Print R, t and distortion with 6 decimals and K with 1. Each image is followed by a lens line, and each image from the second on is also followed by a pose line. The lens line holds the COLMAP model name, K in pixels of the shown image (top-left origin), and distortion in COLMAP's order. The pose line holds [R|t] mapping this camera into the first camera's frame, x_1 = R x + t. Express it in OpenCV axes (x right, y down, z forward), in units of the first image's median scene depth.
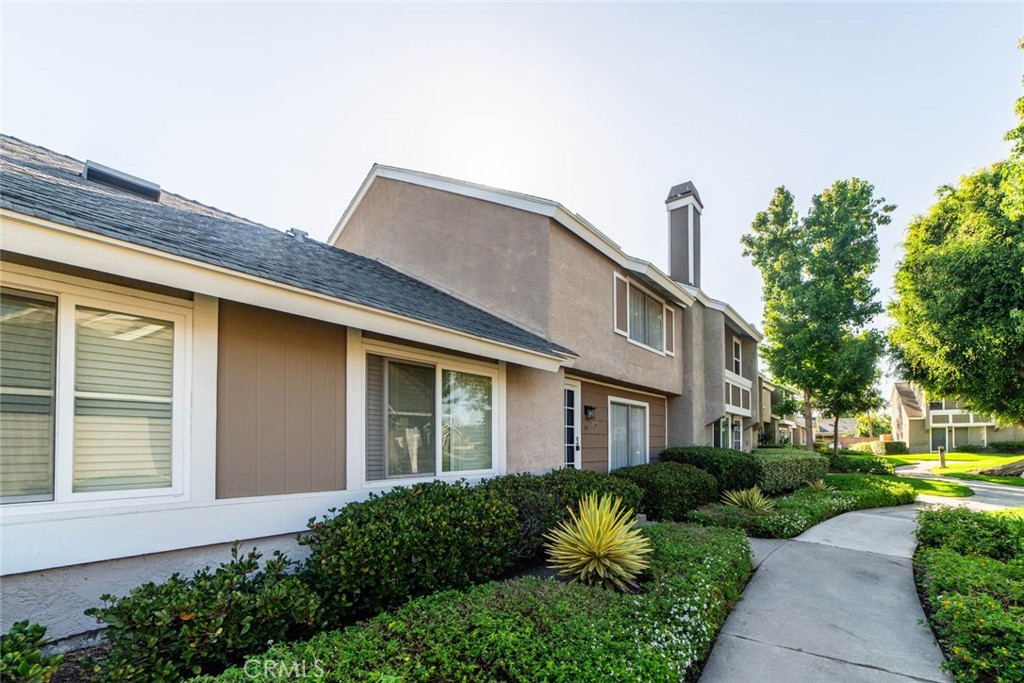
lens RADIAL K [[404.8, 0, 510.4], [0, 404.8, 328.5], [0, 0, 1]] dist [-0.006640, -0.000178]
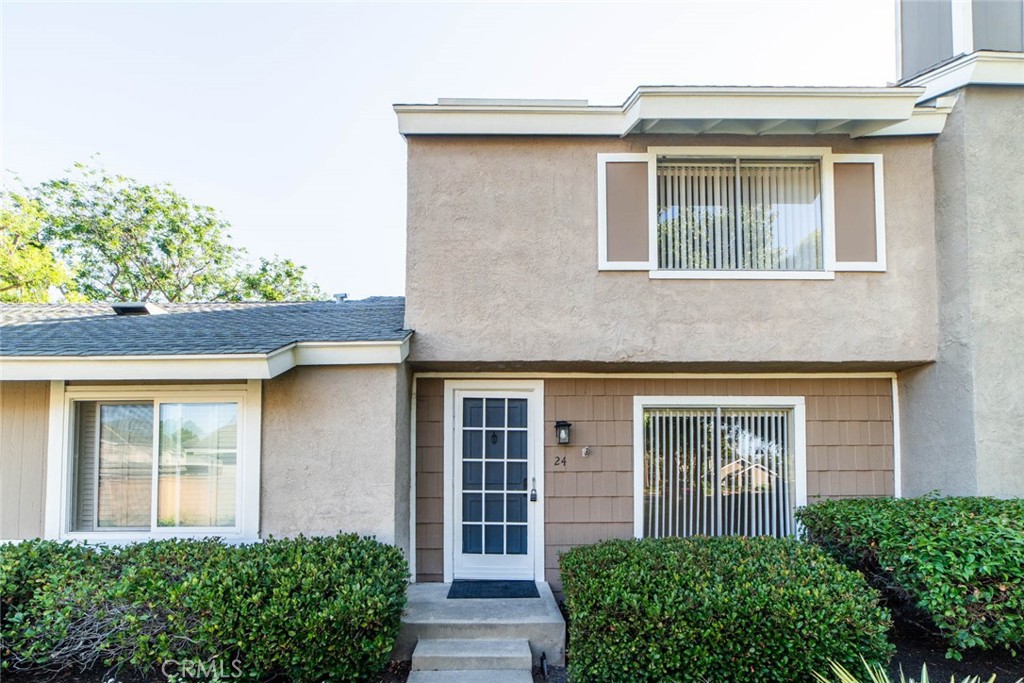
lens RADIAL K [[436.8, 0, 512.0], [0, 436.8, 382.4], [0, 0, 1]] dist [-0.003871, -0.000165]
pose [[0.659734, -0.160613, -0.734135, 0.620203], [0.212799, 0.976837, -0.022478, 0.146033], [0.720741, -0.141394, 0.678631, 0.586401]]
